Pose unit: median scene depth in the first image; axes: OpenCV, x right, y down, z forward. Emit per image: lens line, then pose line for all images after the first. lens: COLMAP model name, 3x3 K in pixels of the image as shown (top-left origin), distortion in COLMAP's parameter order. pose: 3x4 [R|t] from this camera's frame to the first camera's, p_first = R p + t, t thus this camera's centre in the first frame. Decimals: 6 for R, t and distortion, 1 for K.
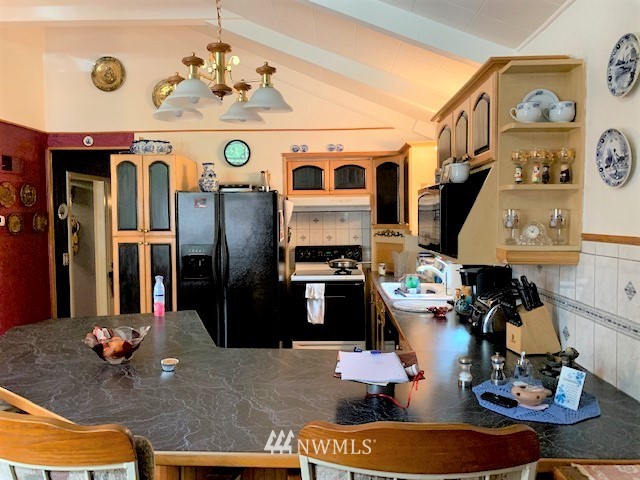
lens RADIAL K [[491.0, 0, 328.9], [0, 491.0, 238.3], [0, 0, 1]] dist [0.002474, -0.009395]
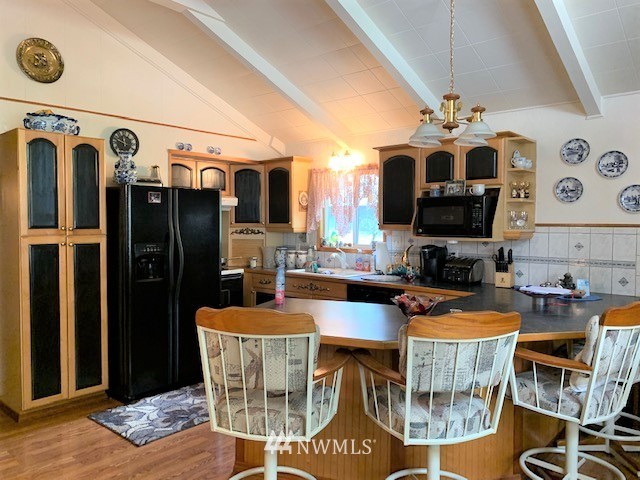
lens RADIAL K [[491.0, 0, 328.9], [0, 491.0, 238.3], [0, 0, 1]] dist [0.002474, -0.009395]
pose [[0.631845, -0.018385, 0.774877, -0.726278], [0.027742, 0.999615, 0.001097, 0.011532], [-0.774598, 0.020804, 0.632111, 0.159161]]
